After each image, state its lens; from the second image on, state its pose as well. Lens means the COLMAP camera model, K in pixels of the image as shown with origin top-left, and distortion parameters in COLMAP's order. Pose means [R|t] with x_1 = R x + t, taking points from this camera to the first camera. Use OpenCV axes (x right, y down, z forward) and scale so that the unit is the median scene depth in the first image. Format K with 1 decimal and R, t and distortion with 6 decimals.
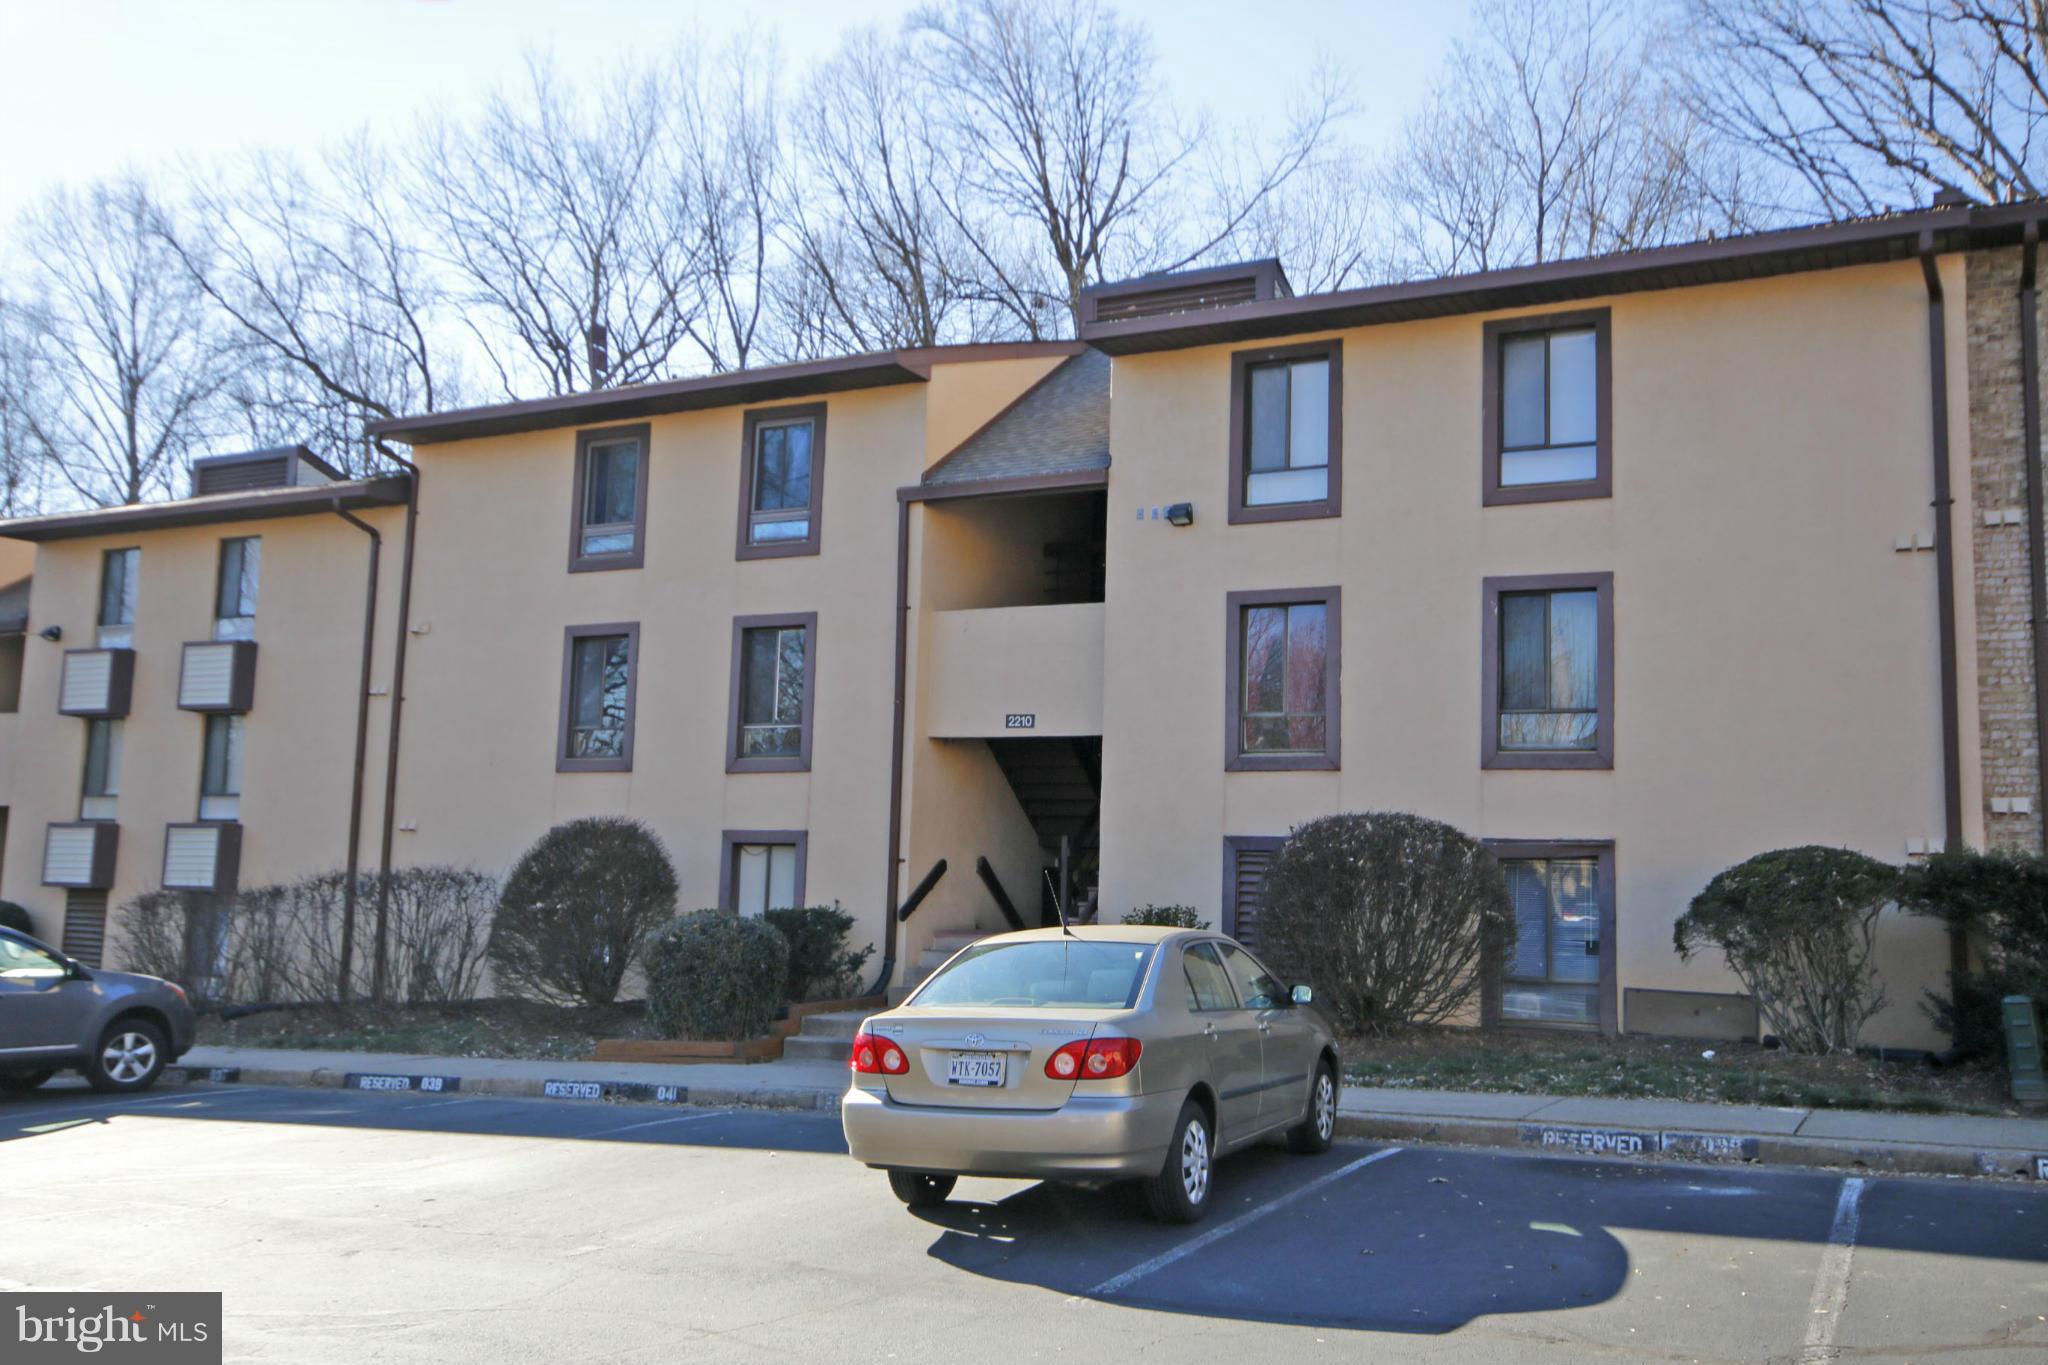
lens RADIAL K [[1755.6, 0, 1024.0], [0, 1755.6, 682.5], [0, 0, 1]] dist [0.004417, 0.004438]
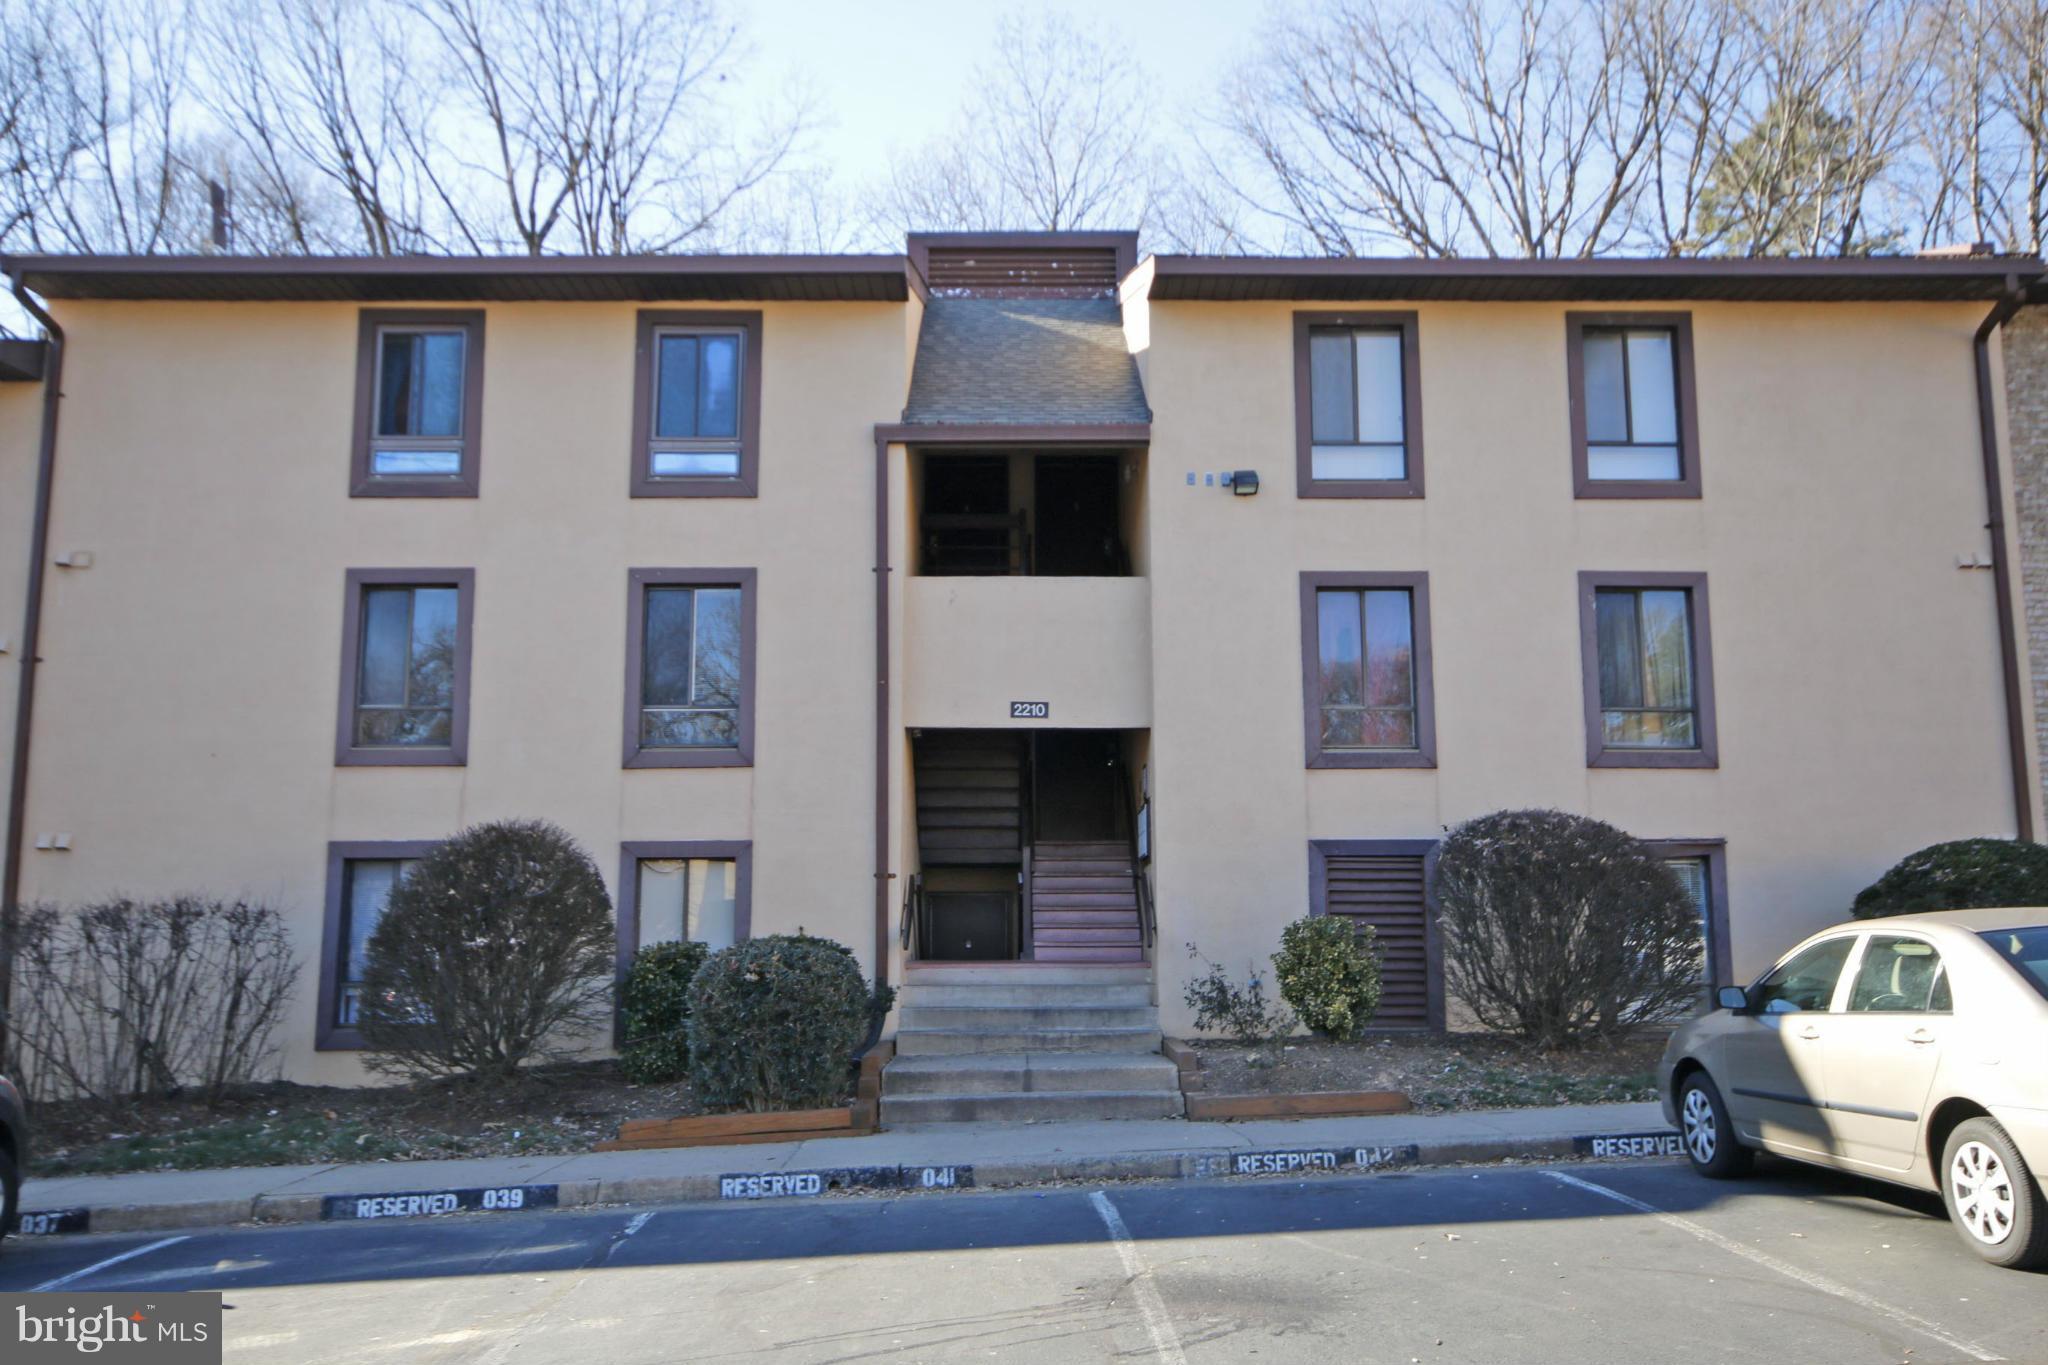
lens RADIAL K [[1755.6, 0, 1024.0], [0, 1755.6, 682.5], [0, 0, 1]] dist [0.004417, 0.004438]
pose [[0.884148, 0.040159, 0.465479, -0.434846], [-0.027306, 0.999038, -0.034324, 0.041200], [-0.466409, 0.017637, 0.884393, 0.267653]]
